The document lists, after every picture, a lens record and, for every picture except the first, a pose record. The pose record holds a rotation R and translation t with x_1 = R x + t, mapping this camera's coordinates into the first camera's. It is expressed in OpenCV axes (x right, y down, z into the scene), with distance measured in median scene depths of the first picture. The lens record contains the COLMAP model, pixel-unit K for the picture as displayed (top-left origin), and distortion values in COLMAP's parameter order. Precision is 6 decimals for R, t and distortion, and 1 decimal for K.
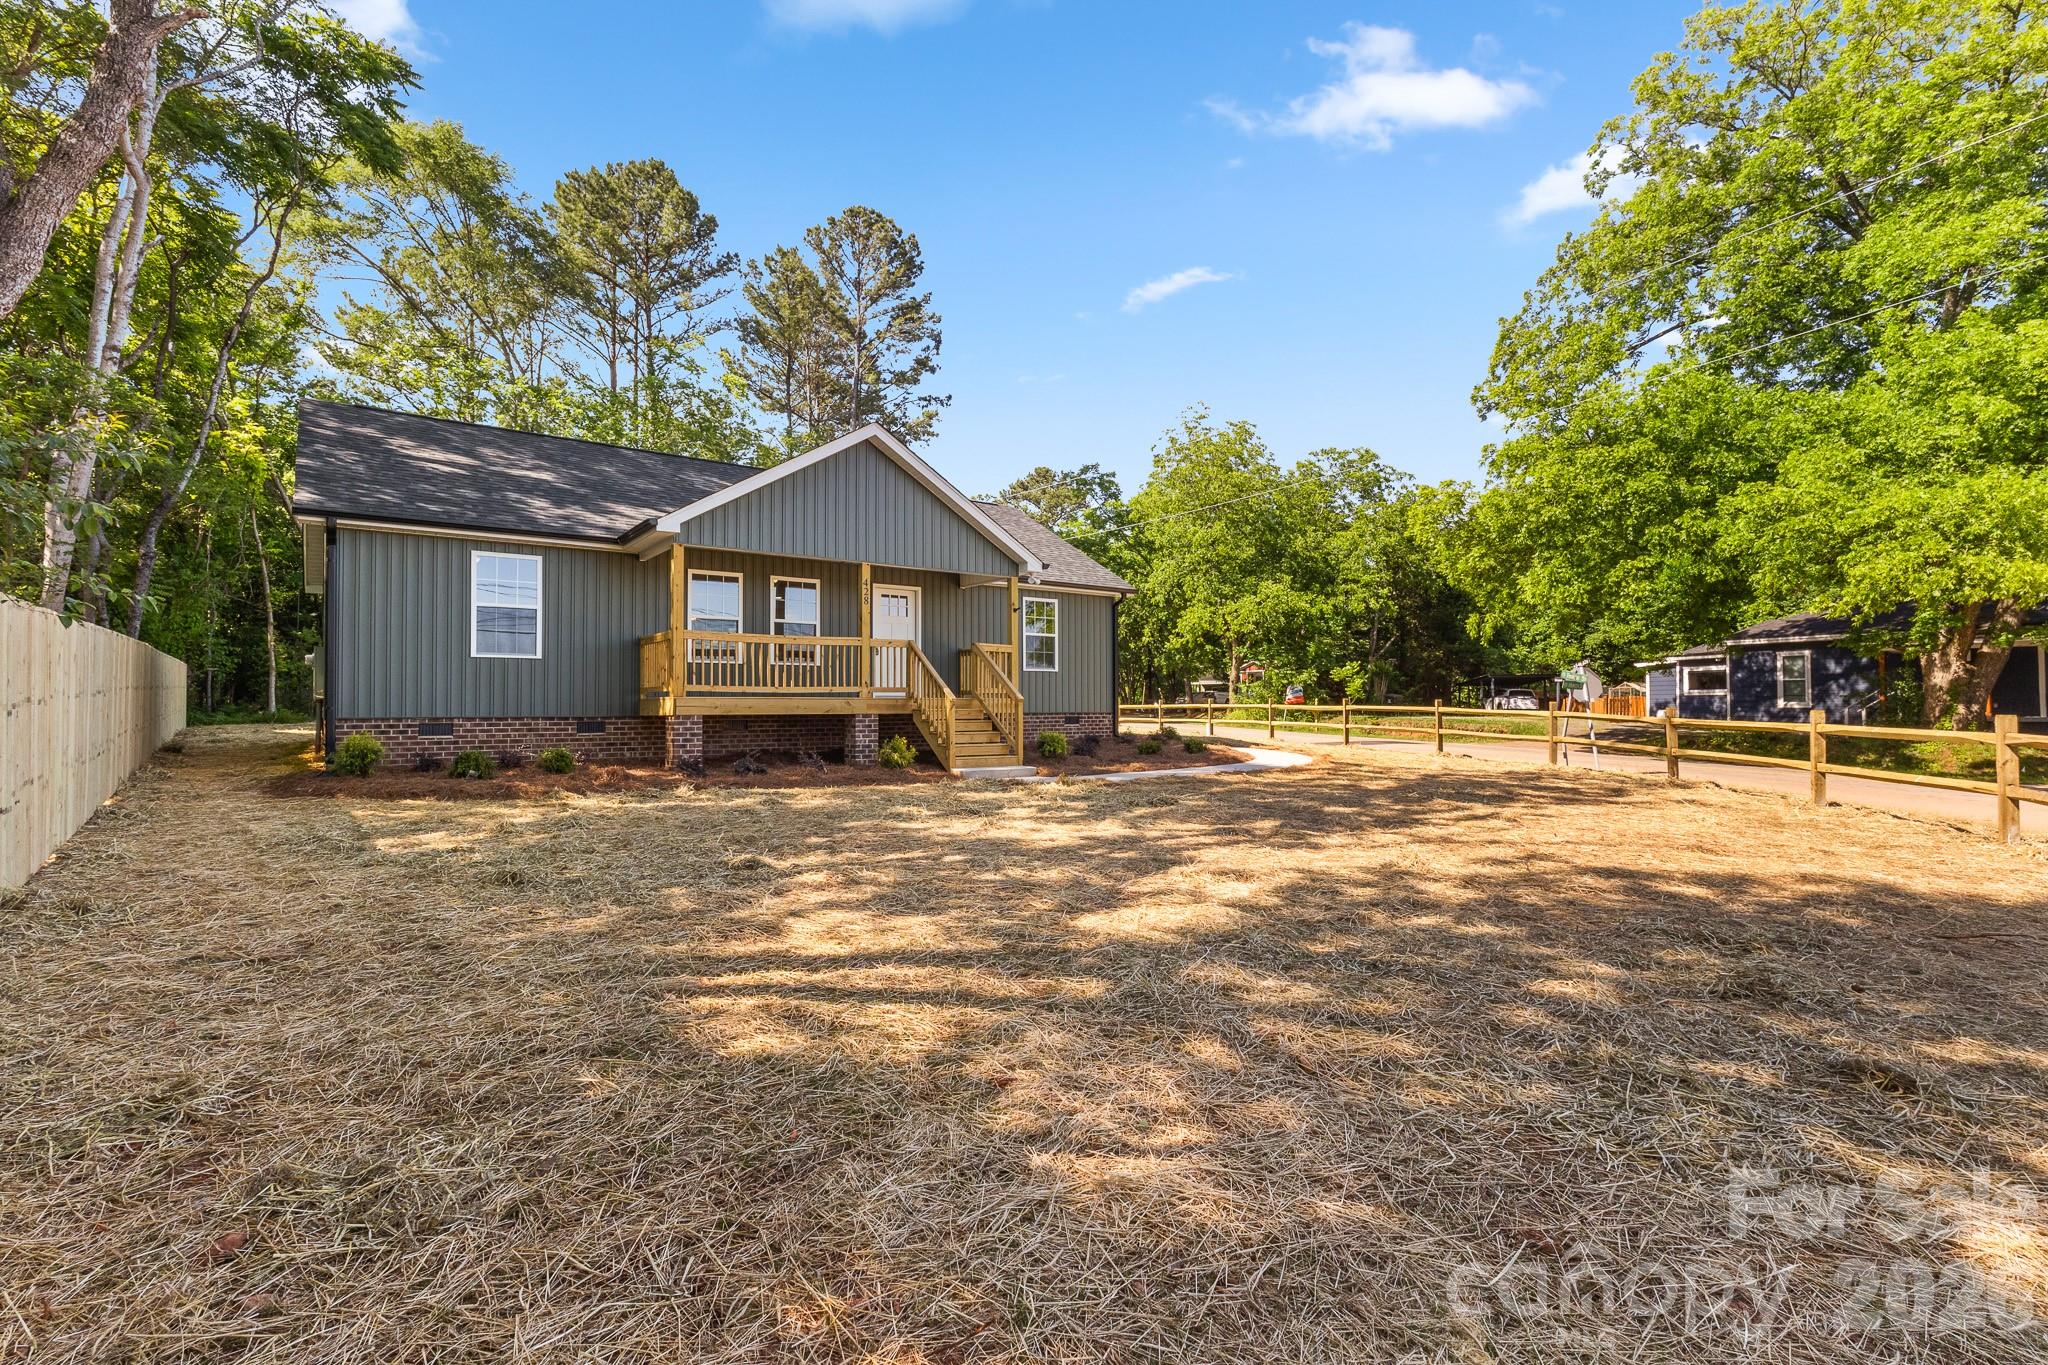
lens RADIAL K [[934.1, 0, 1029.0], [0, 934.1, 699.8], [0, 0, 1]] dist [-0.001227, -0.000083]
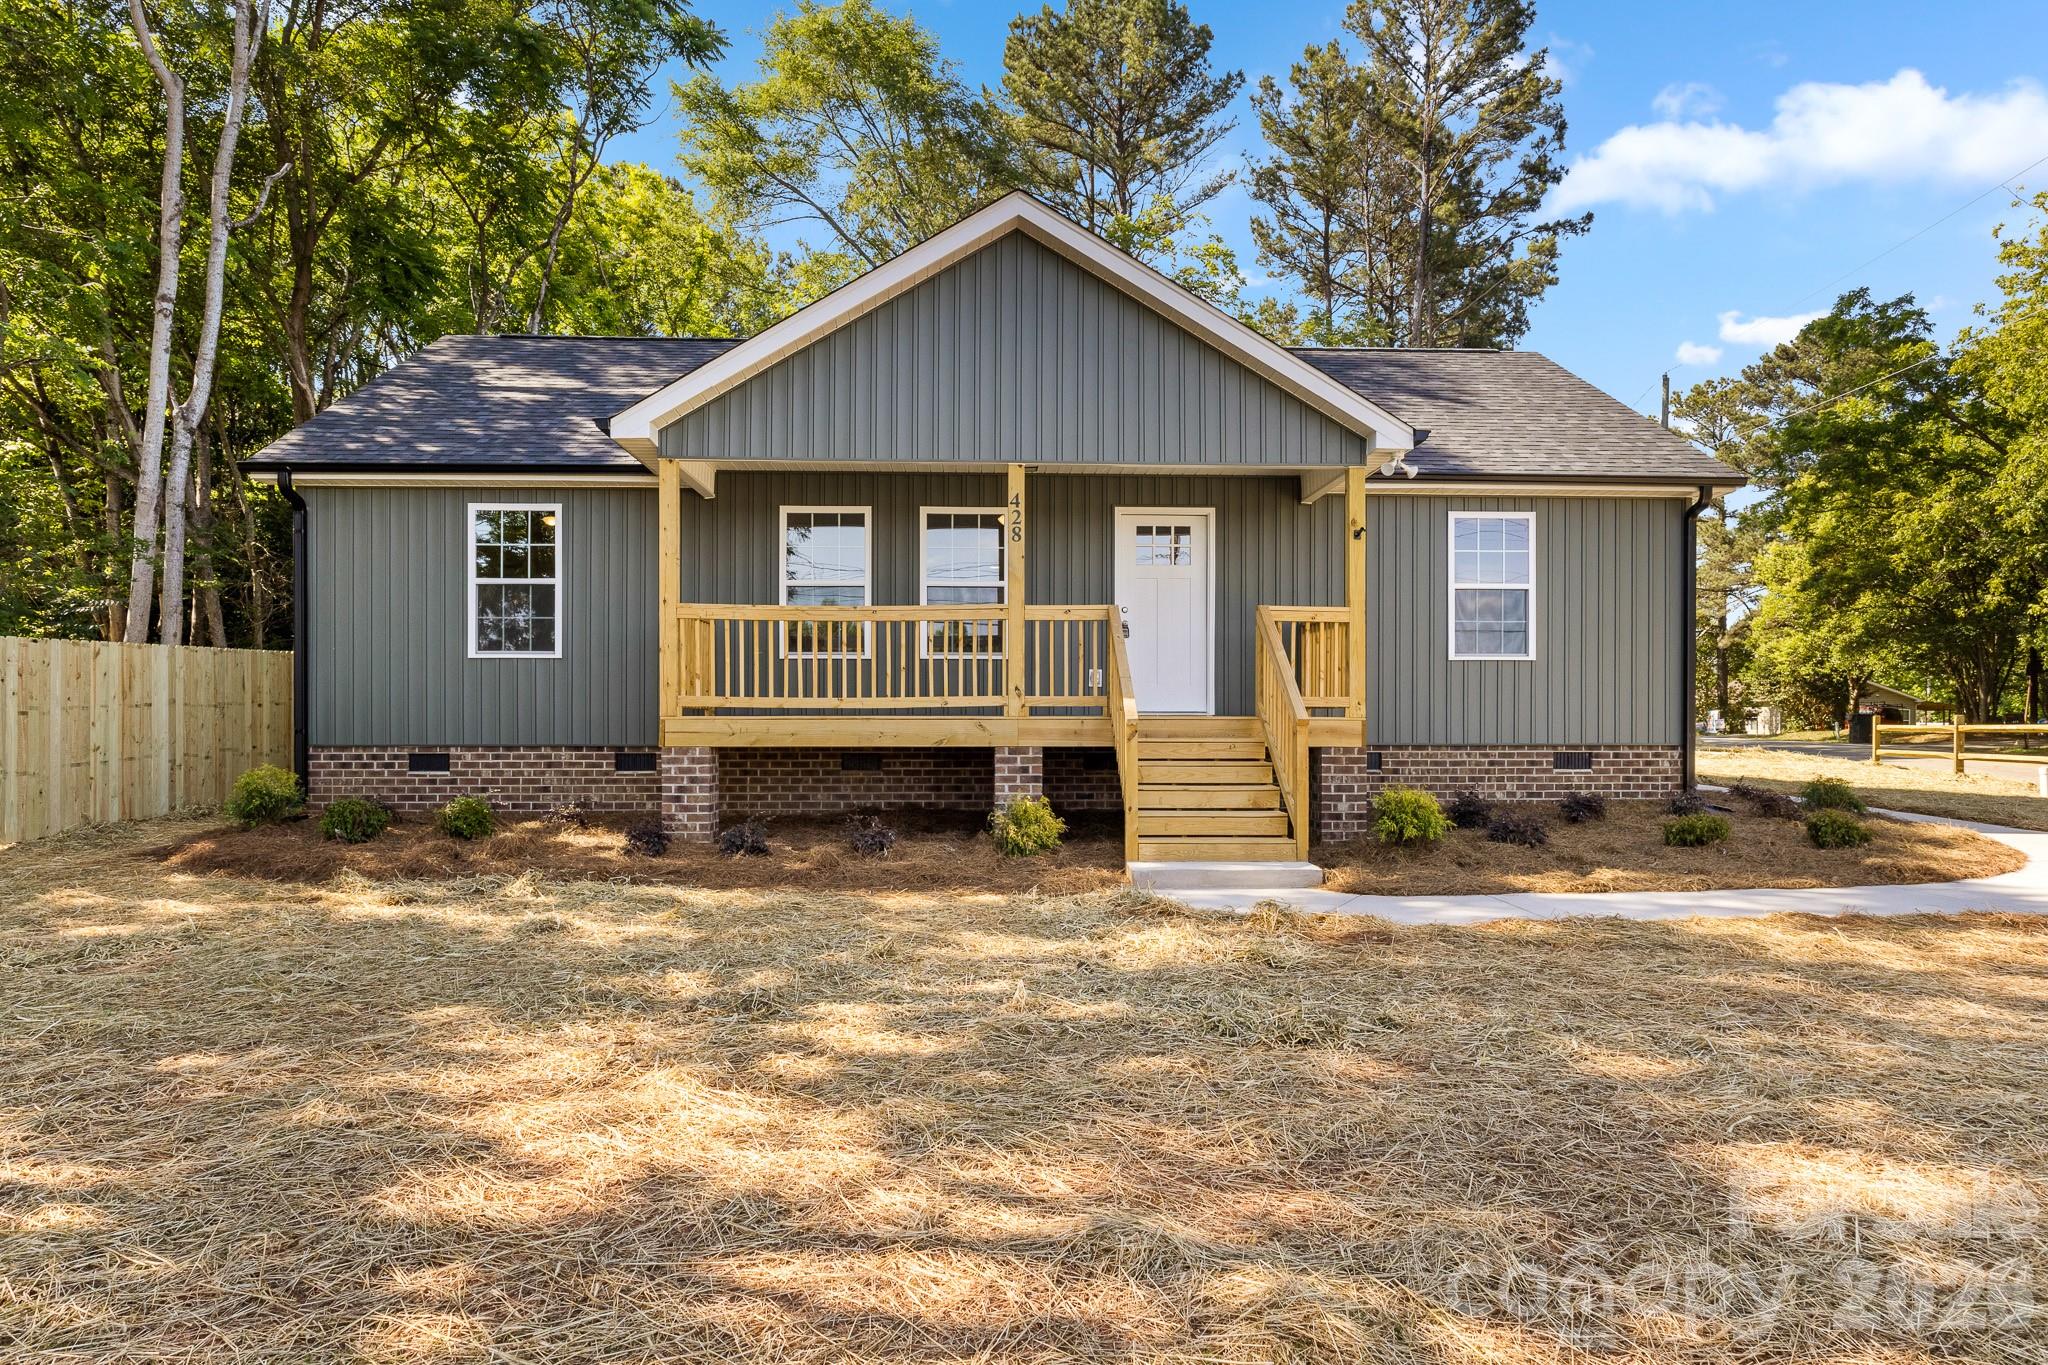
lens RADIAL K [[1245.9, 0, 1023.1], [0, 1245.9, 734.9], [0, 0, 1]] dist [-0.000510, -0.015291]
pose [[0.831034, 0.009678, -0.556137, 0.193755], [0.001444, 0.999808, 0.019557, -0.004909], [0.556219, -0.017056, 0.830861, 0.349183]]
